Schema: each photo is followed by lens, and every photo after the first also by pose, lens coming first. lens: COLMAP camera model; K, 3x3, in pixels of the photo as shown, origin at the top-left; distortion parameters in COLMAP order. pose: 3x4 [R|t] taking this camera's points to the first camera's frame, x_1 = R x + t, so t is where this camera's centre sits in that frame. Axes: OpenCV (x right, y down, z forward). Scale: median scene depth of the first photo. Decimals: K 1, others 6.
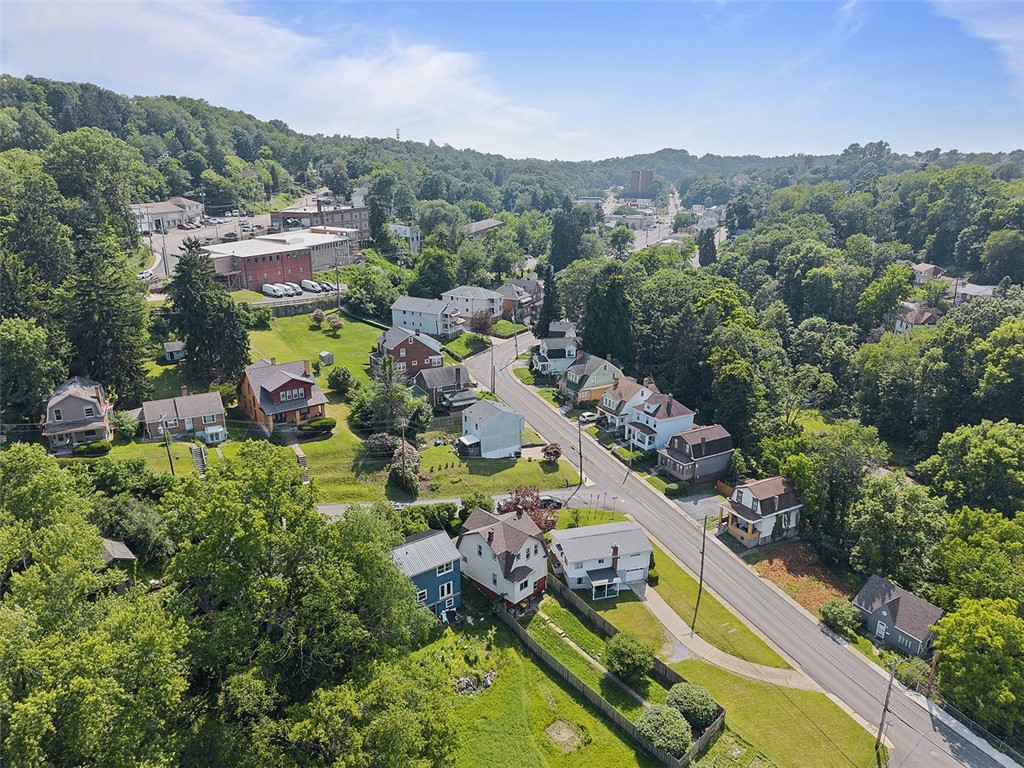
lens RADIAL K [[687.1, 0, 512.0], [0, 687.1, 384.0], [0, 0, 1]] dist [0.010839, -0.003405]
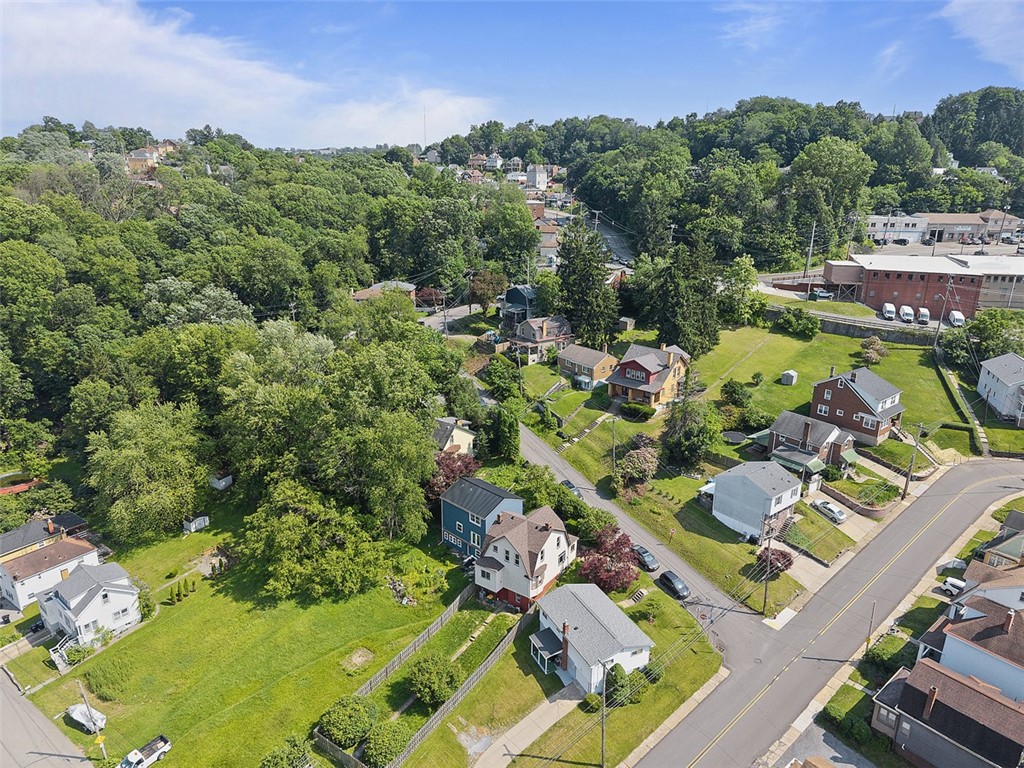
lens RADIAL K [[687.1, 0, 512.0], [0, 687.1, 384.0], [0, 0, 1]] dist [0.010839, -0.003405]
pose [[0.166441, 0.296357, -0.940463, 0.641488], [-0.312668, 0.920409, 0.234702, -0.156011], [0.935166, 0.254989, 0.245855, 0.511832]]
